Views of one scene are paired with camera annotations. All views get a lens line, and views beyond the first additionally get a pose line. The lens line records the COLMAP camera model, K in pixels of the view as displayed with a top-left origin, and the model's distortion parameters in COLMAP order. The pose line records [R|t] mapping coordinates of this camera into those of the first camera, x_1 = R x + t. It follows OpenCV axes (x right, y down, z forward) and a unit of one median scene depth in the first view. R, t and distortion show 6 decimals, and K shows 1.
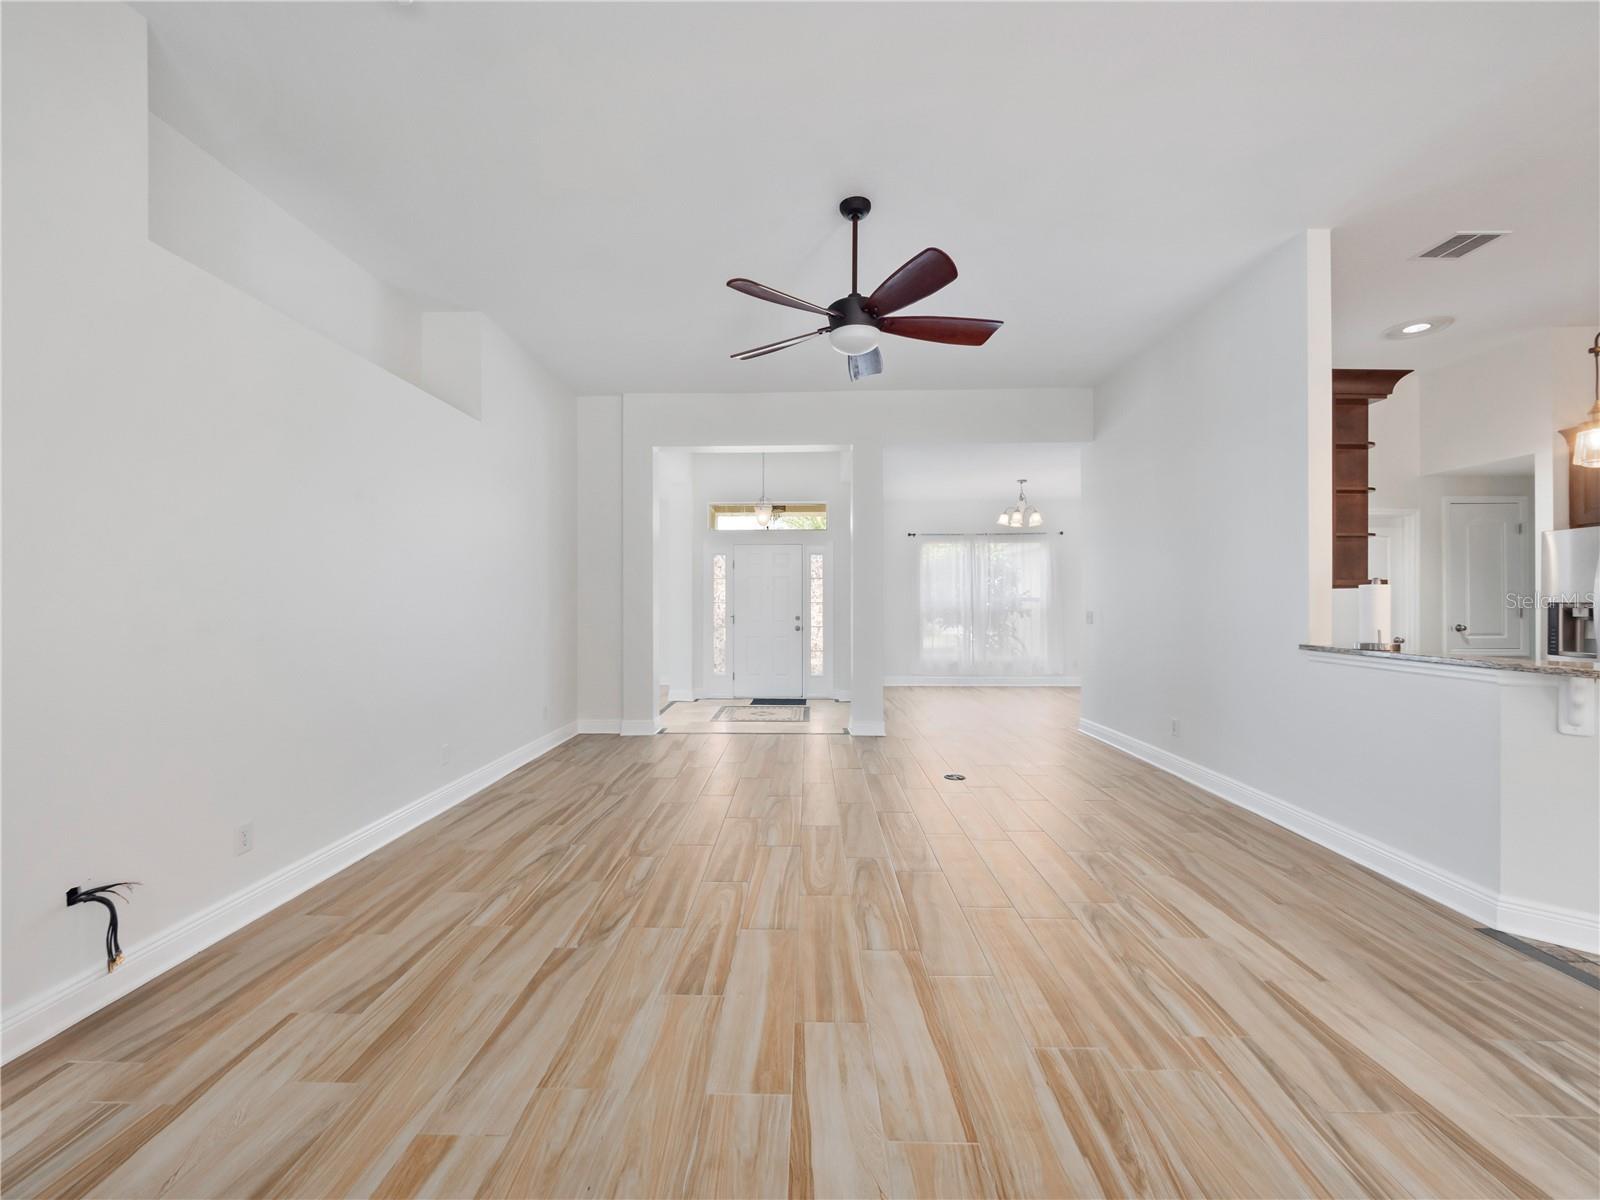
lens RADIAL K [[679.9, 0, 791.6], [0, 679.9, 606.5], [0, 0, 1]] dist [0.000456, -0.003865]
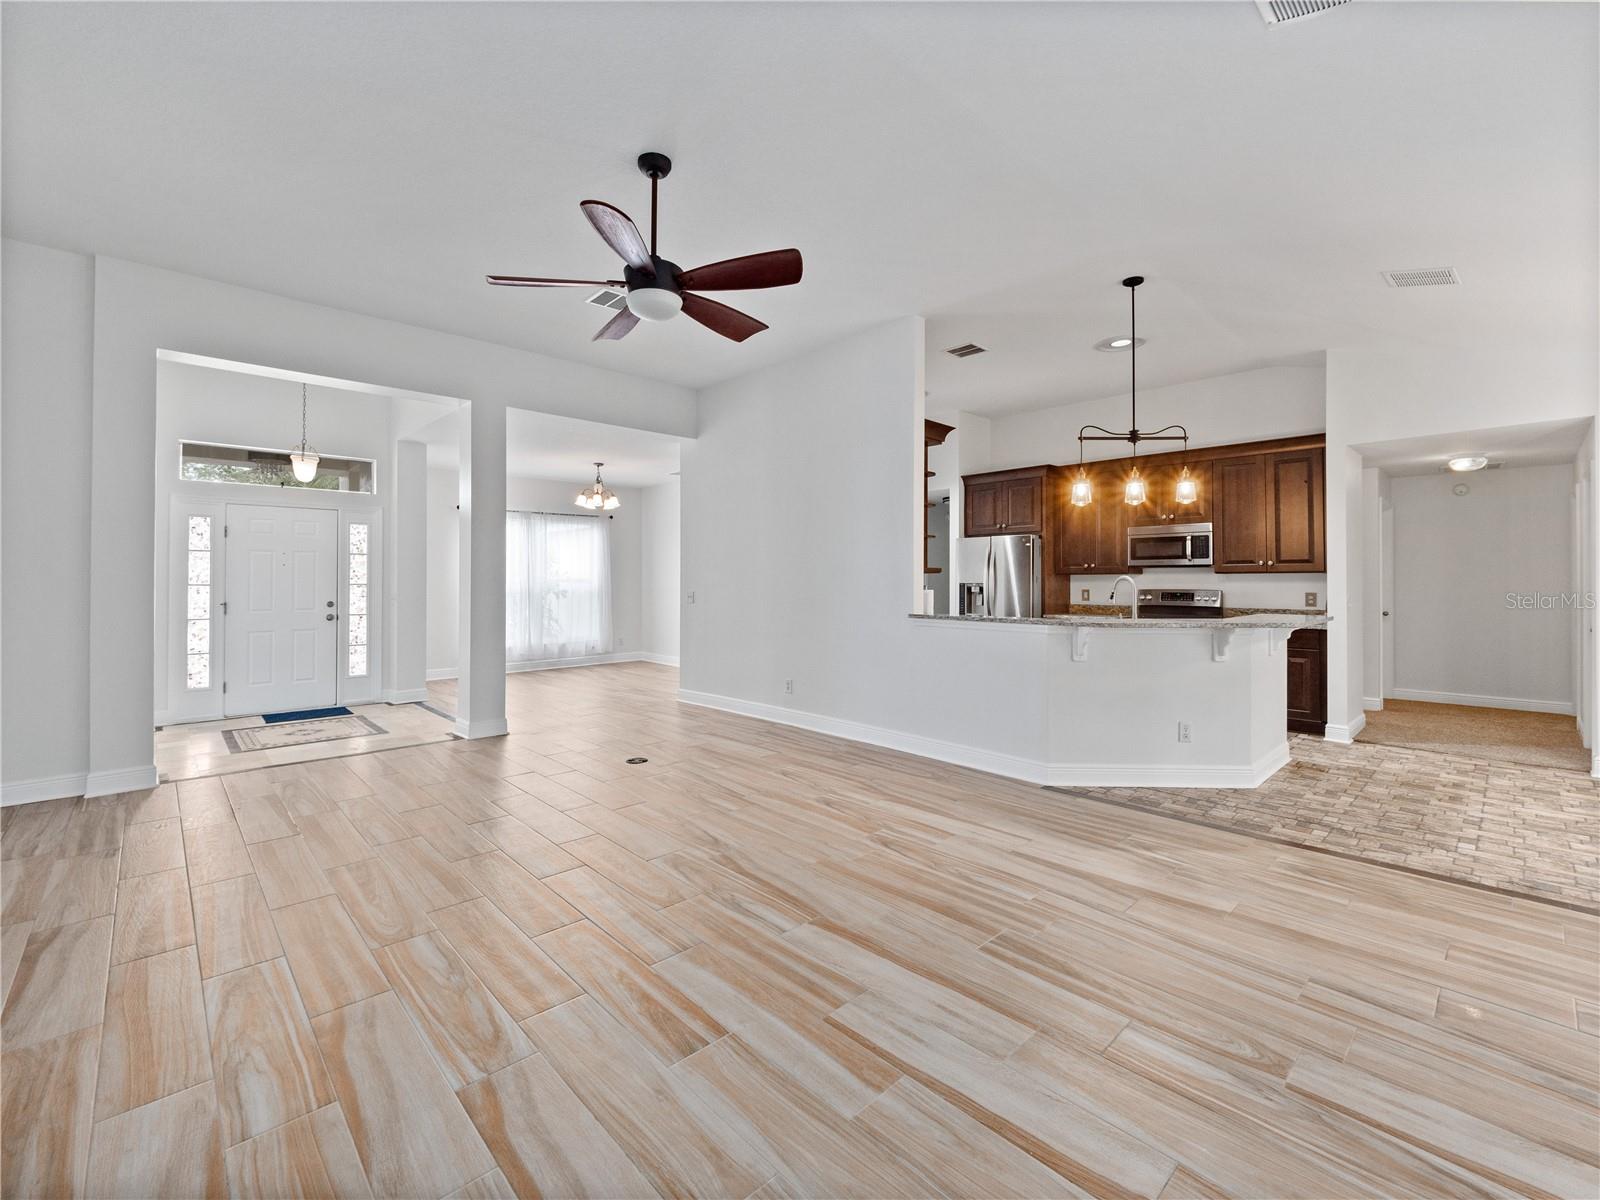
lens RADIAL K [[683.1, 0, 776.1], [0, 683.1, 576.9], [0, 0, 1]] dist [0.011432, -0.009620]
pose [[0.722154, 0.004854, 0.691716, -0.477778], [0.005897, 0.999896, -0.013173, -0.002741], [-0.691708, 0.013592, 0.722050, 0.221623]]
